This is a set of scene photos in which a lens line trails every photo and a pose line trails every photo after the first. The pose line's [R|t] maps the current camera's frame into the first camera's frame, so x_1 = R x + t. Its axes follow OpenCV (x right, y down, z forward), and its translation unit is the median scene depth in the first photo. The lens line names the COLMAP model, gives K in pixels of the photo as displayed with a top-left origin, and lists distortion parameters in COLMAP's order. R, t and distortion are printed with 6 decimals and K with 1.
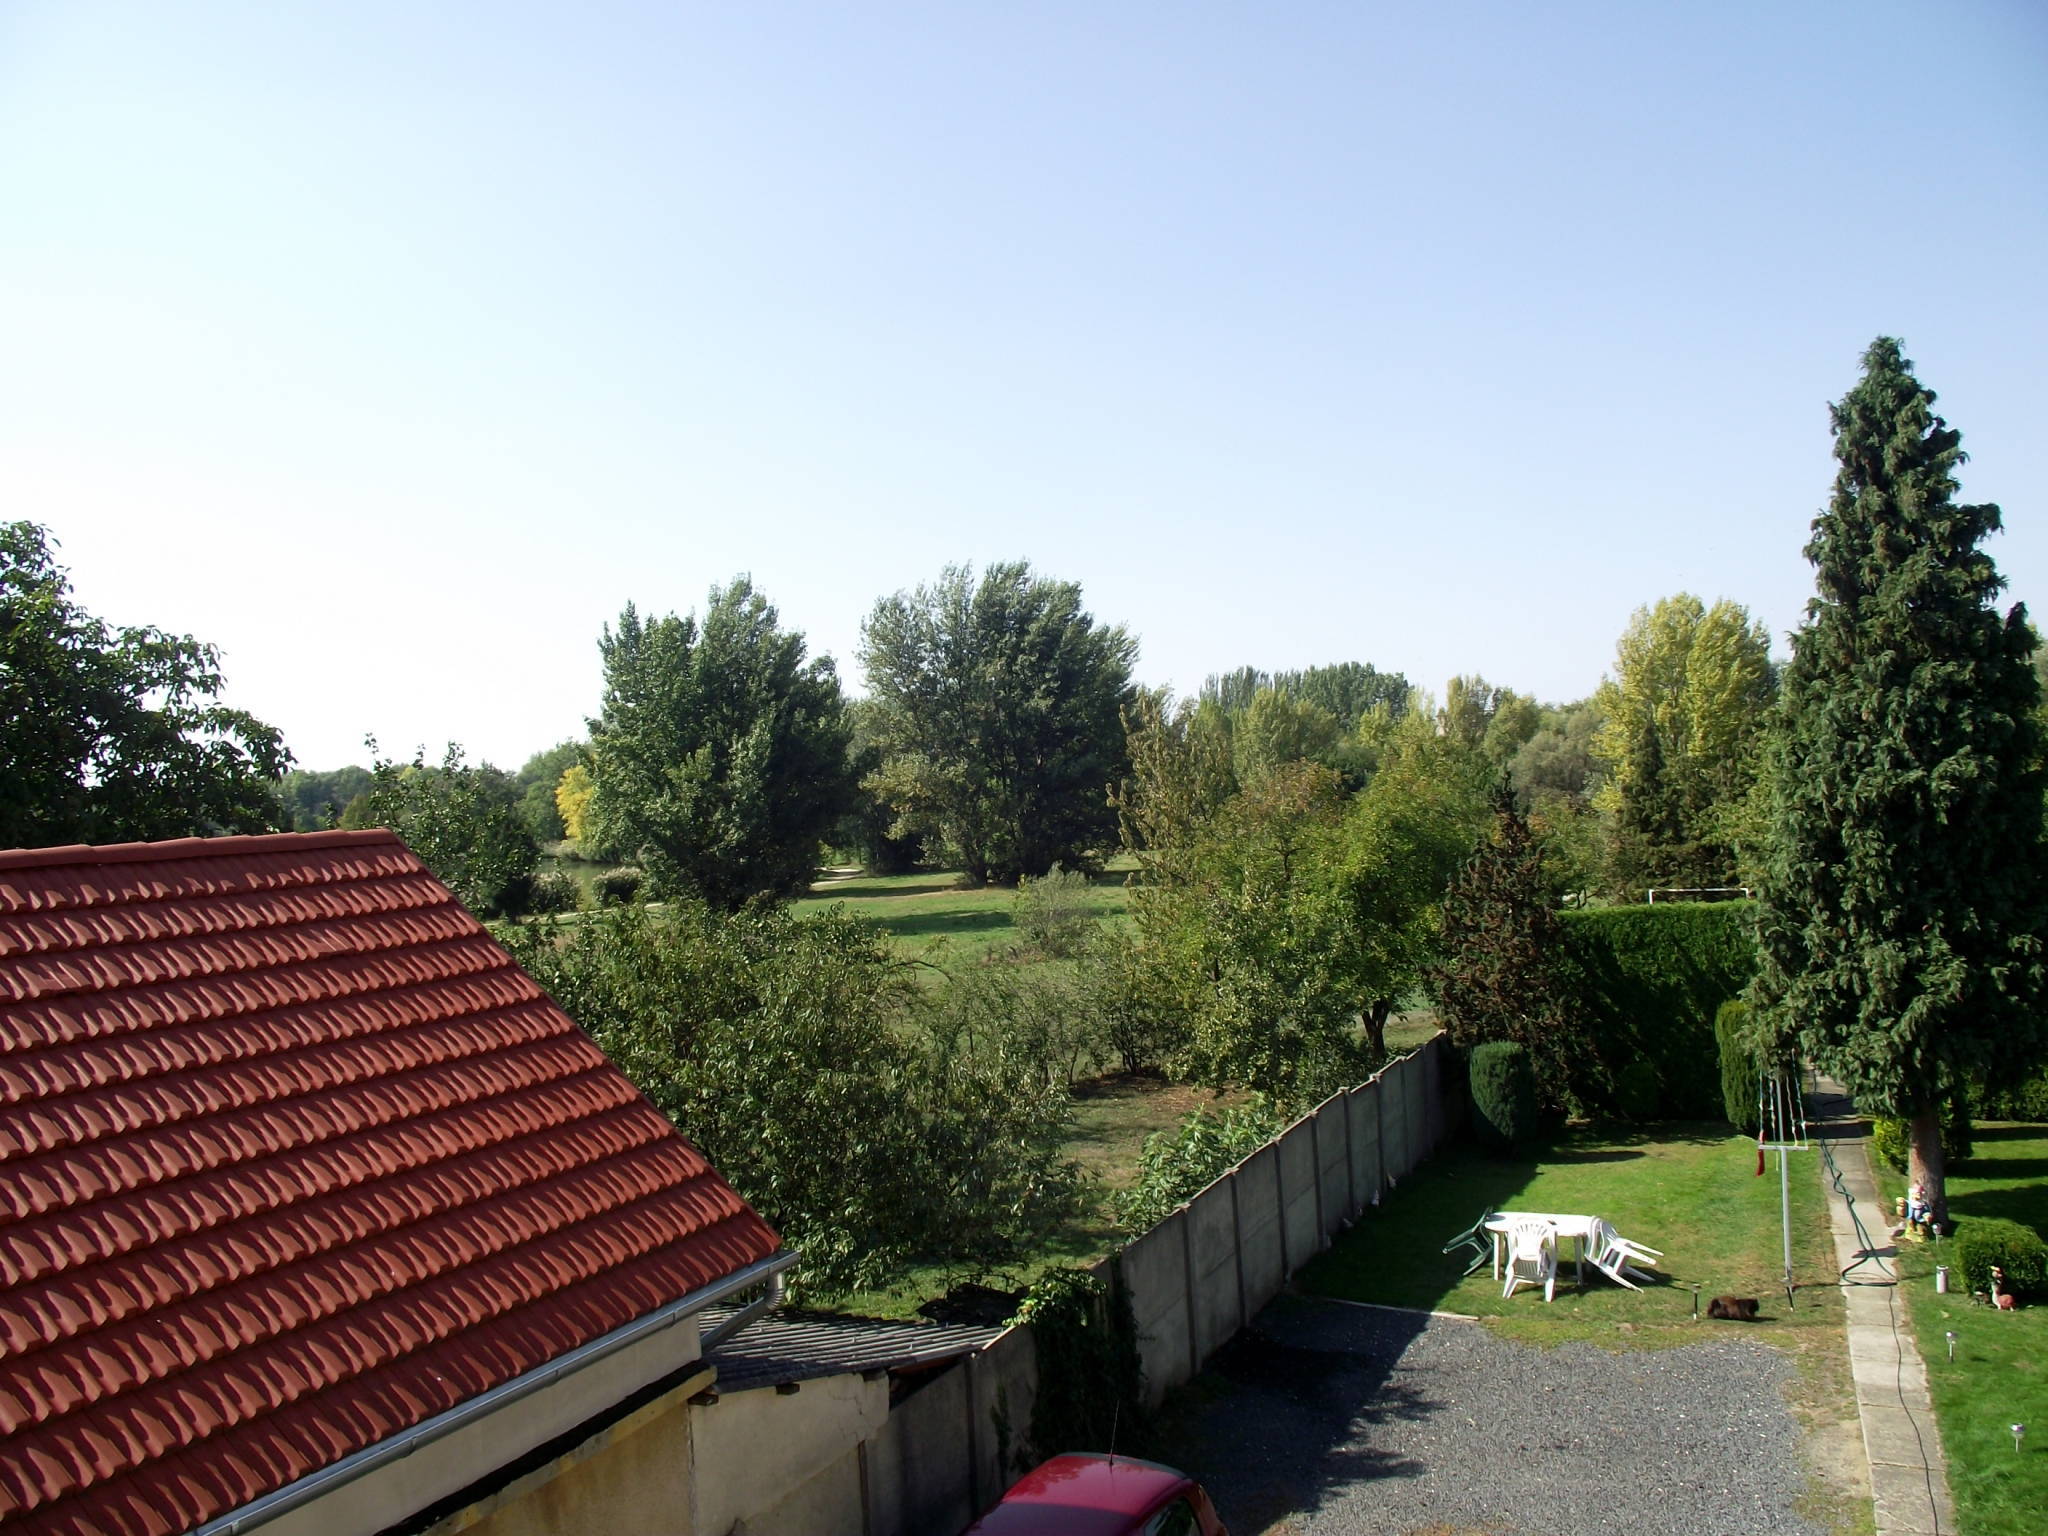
lens RADIAL K [[1600.5, 0, 1023.4], [0, 1600.5, 792.6], [0, 0, 1]] dist [-0.101926, 0.068391]
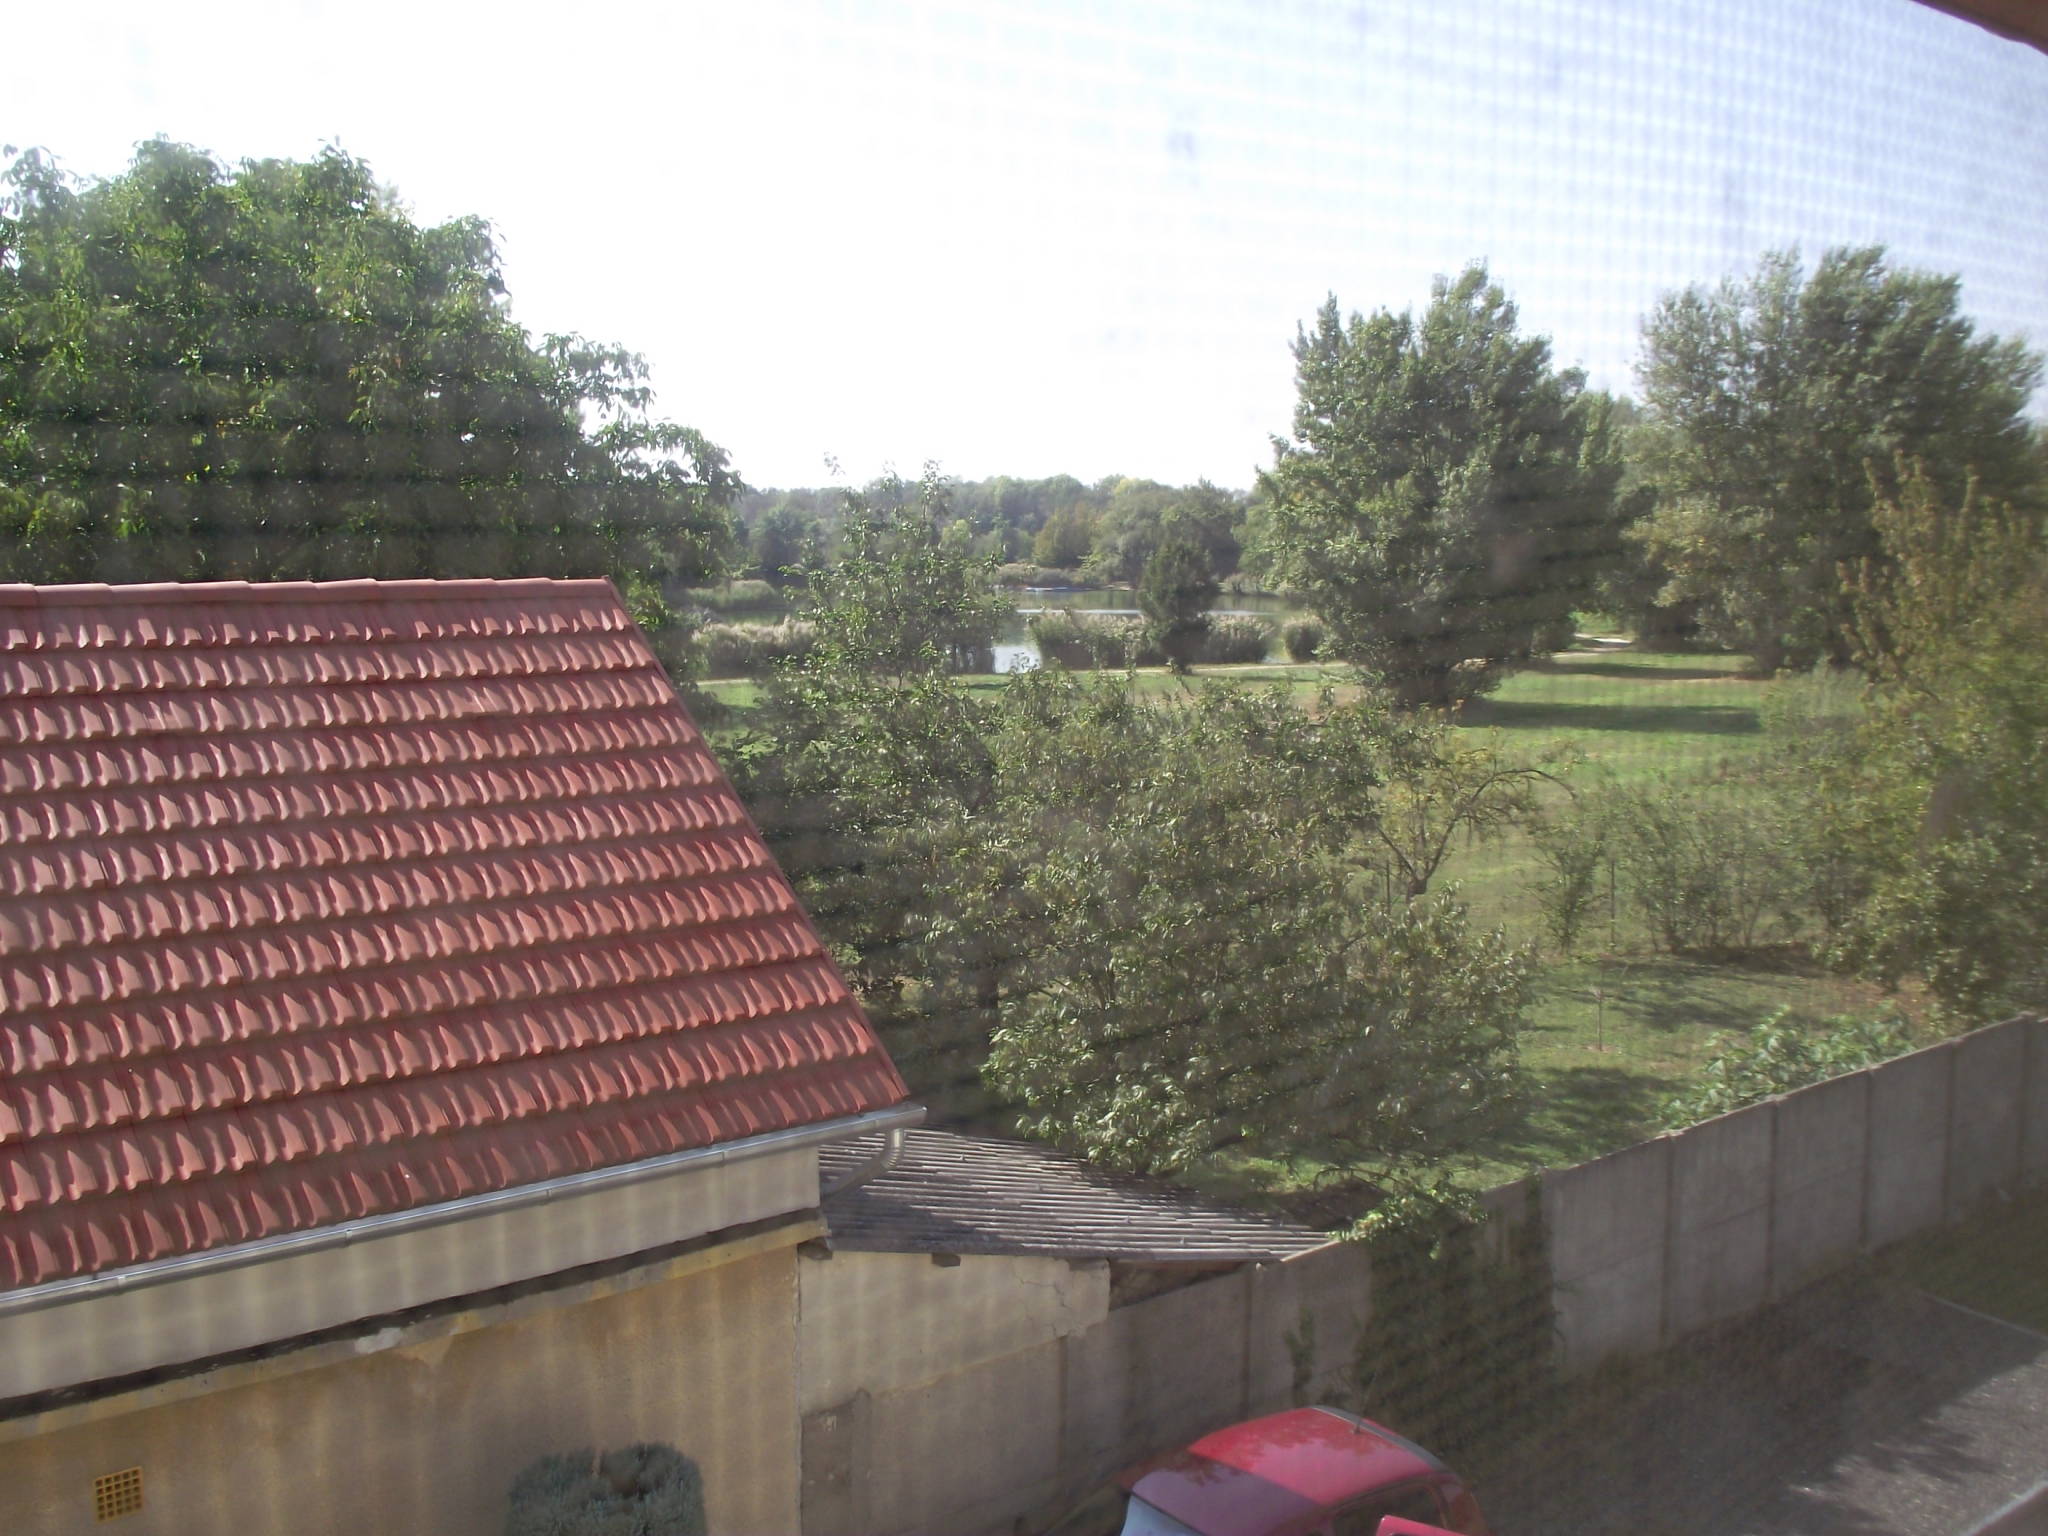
lens RADIAL K [[1939.1, 0, 1033.2], [0, 1939.1, 783.3], [0, 0, 1]] dist [-0.052996, 0.026598]
pose [[0.906358, 0.111210, -0.407613, 0.096637], [-0.056342, 0.987935, 0.144259, -0.012007], [0.418738, -0.107784, 0.901688, 0.028857]]
